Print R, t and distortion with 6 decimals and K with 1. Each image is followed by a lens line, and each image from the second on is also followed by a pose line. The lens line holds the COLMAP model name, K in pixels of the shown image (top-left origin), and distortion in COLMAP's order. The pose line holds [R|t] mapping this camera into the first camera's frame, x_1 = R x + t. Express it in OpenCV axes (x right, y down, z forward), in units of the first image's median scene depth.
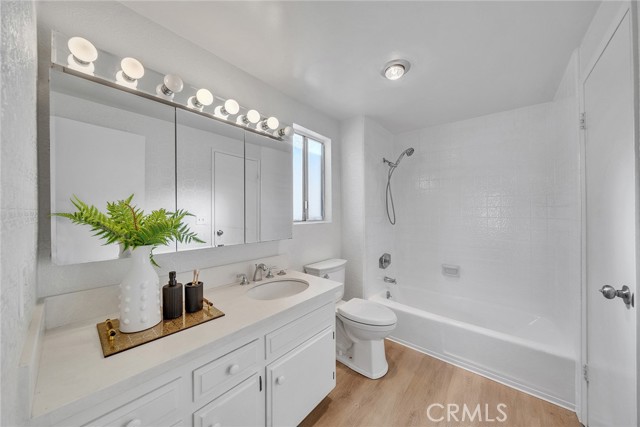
lens RADIAL K [[217.7, 0, 320.0], [0, 217.7, 213.5], [0, 0, 1]] dist [-0.001847, -0.000139]
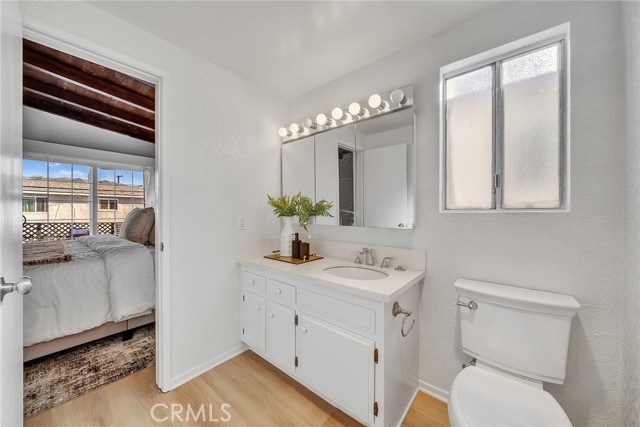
lens RADIAL K [[239.0, 0, 320.0], [0, 239.0, 213.5], [0, 0, 1]] dist [-0.001563, -0.000241]
pose [[-0.004355, 0.013176, -0.999904, 0.827910], [0.007826, 0.999883, 0.013142, 0.051636], [0.999960, -0.007768, -0.004458, 0.769071]]
